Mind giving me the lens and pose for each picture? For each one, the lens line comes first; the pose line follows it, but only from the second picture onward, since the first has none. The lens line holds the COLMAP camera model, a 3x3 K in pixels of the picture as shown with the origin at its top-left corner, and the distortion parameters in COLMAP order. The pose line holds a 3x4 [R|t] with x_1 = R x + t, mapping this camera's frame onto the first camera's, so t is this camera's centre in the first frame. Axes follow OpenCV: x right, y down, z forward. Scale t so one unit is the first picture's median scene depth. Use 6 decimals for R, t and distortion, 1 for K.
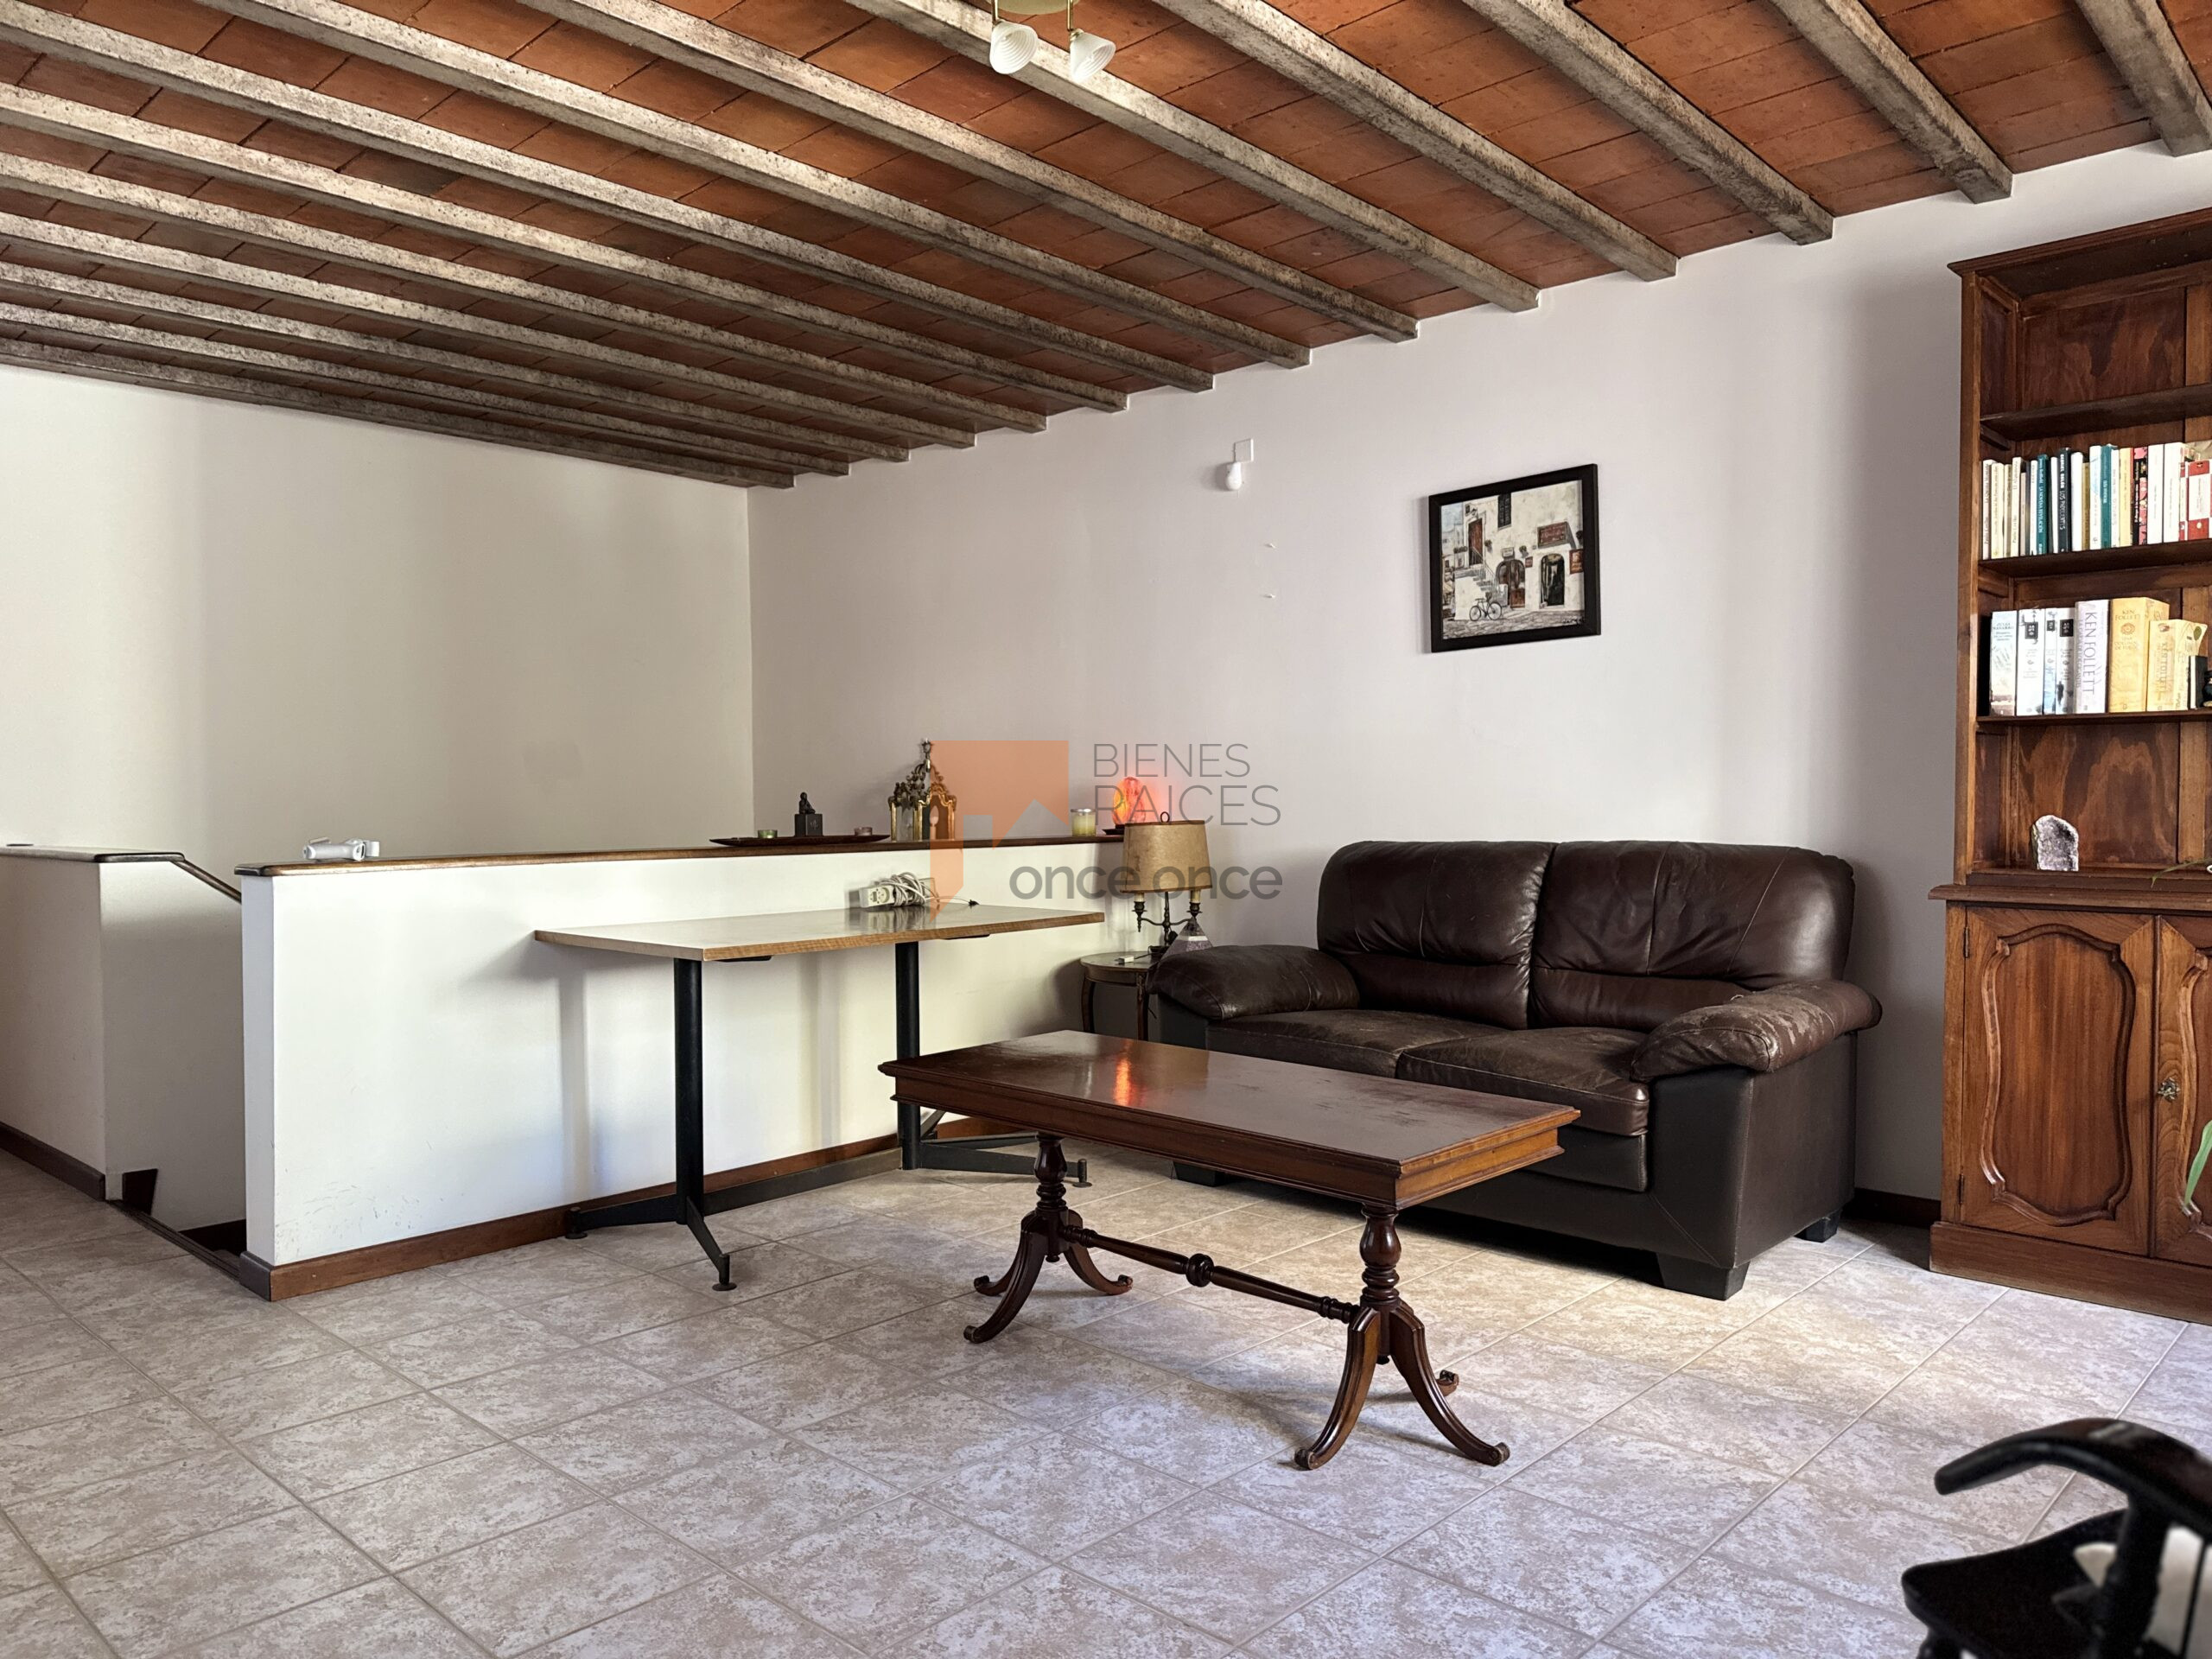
lens RADIAL K [[1535.9, 0, 1121.2], [0, 1535.9, 837.0], [0, 0, 1]] dist [0.036105, -0.040325]
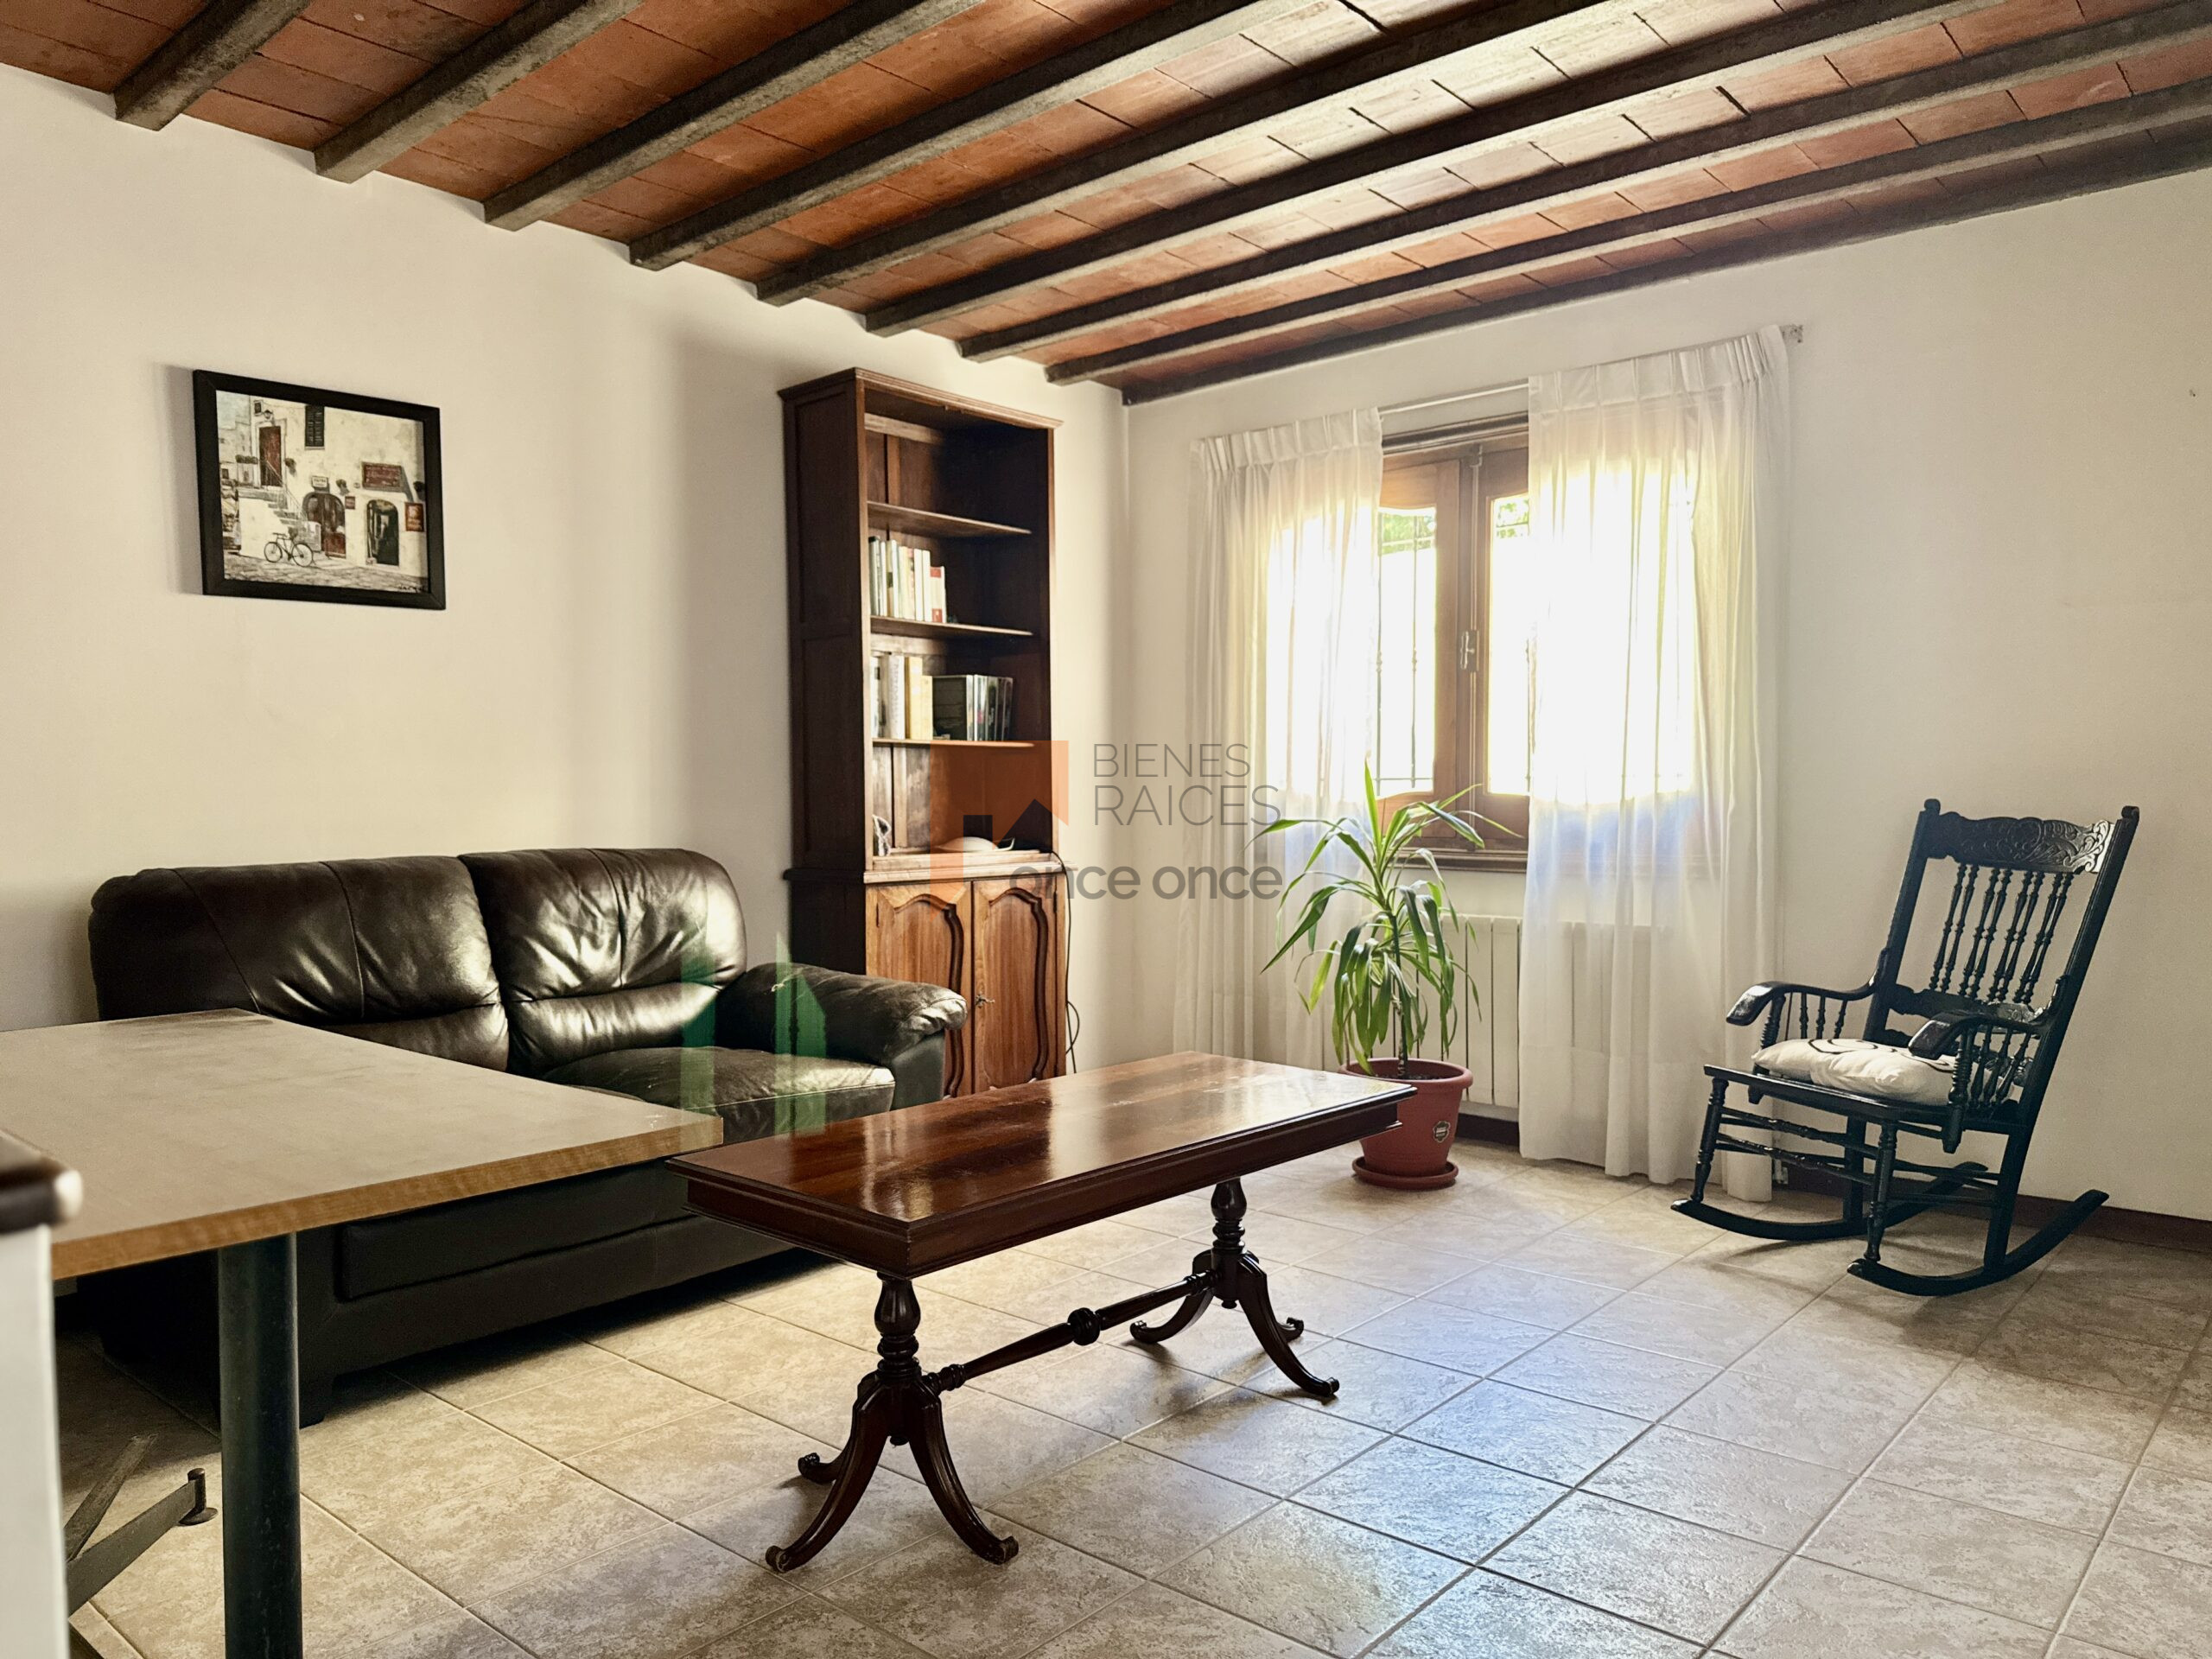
lens RADIAL K [[1535.9, 0, 1117.8], [0, 1535.9, 814.9], [0, 0, 1]] dist [0.036105, -0.040325]
pose [[-0.030710, -0.011650, 0.999460, -0.542288], [0.026534, 0.999570, 0.012467, -0.018314], [-0.999176, 0.026902, -0.030388, 0.639528]]
